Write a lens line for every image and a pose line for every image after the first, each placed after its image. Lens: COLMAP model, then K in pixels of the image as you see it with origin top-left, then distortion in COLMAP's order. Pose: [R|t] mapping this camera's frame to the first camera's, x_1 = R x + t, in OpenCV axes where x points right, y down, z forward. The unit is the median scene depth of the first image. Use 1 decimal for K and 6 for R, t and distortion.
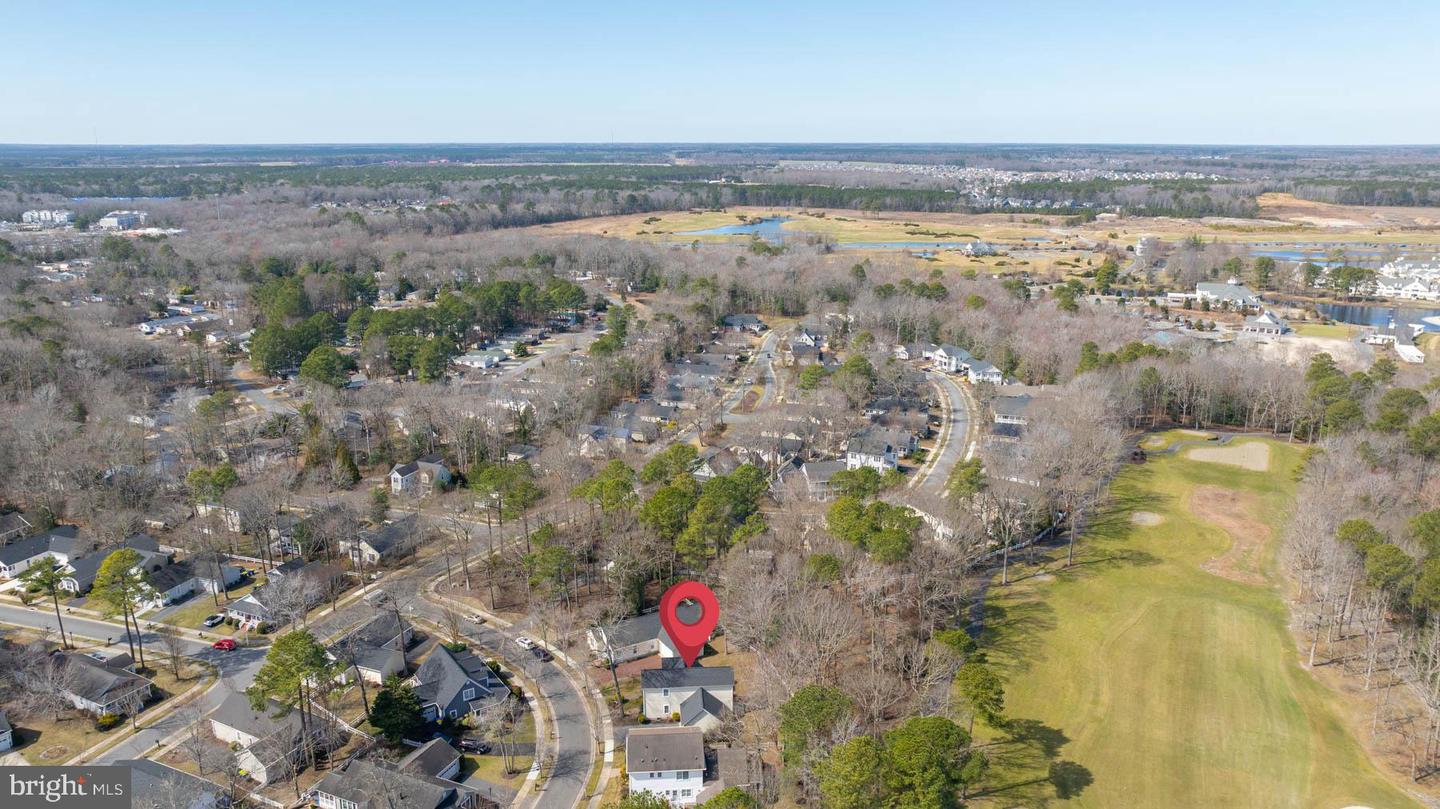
lens RADIAL K [[1036.1, 0, 720.0], [0, 1036.1, 404.5], [0, 0, 1]] dist [-0.049705, 0.046370]
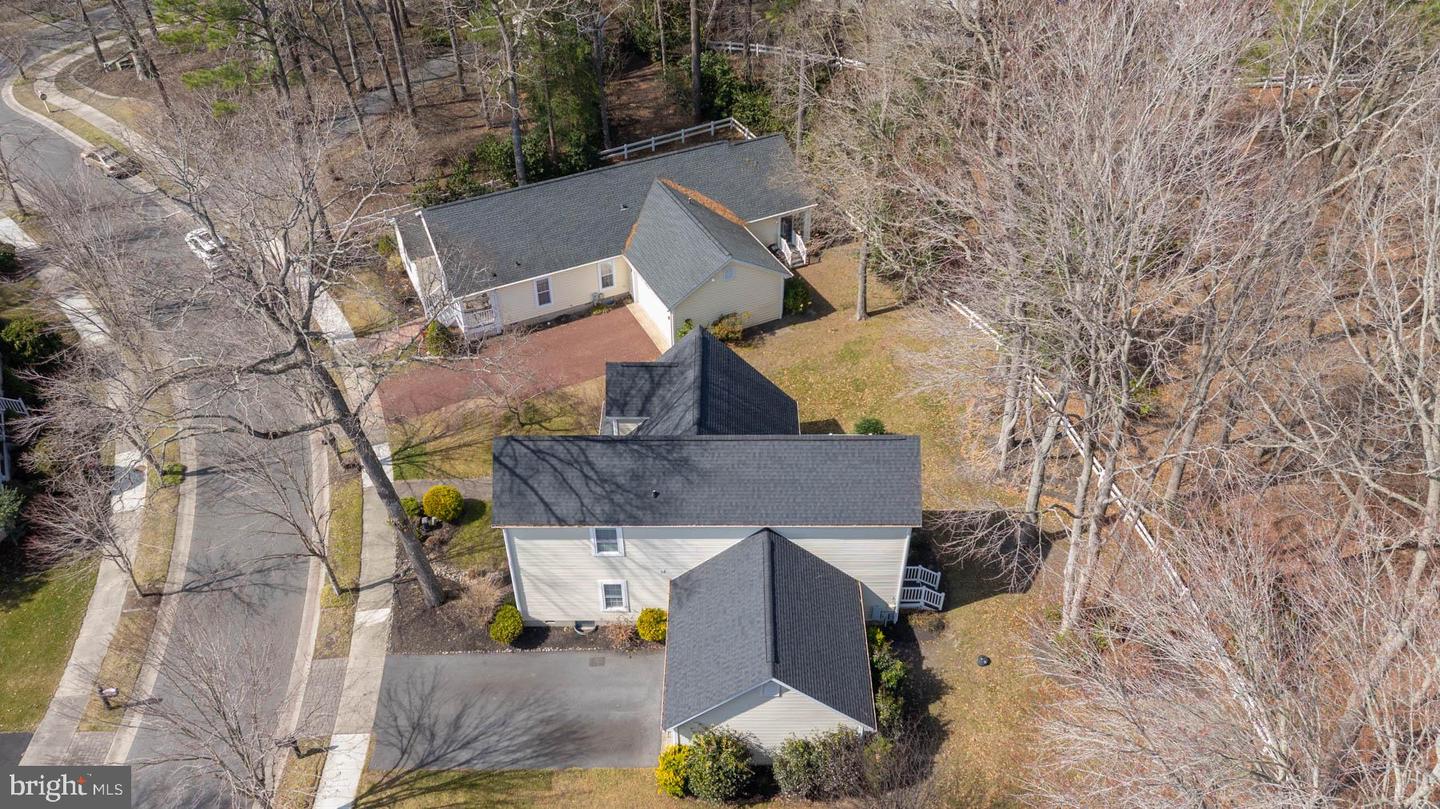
lens RADIAL K [[1090.8, 0, 720.0], [0, 1090.8, 404.5], [0, 0, 1]] dist [-0.048841, 0.052633]
pose [[0.996931, 0.044247, -0.064575, -0.013506], [-0.012791, 0.905914, 0.423268, 0.150297], [0.077227, -0.421143, 0.903700, 0.788456]]
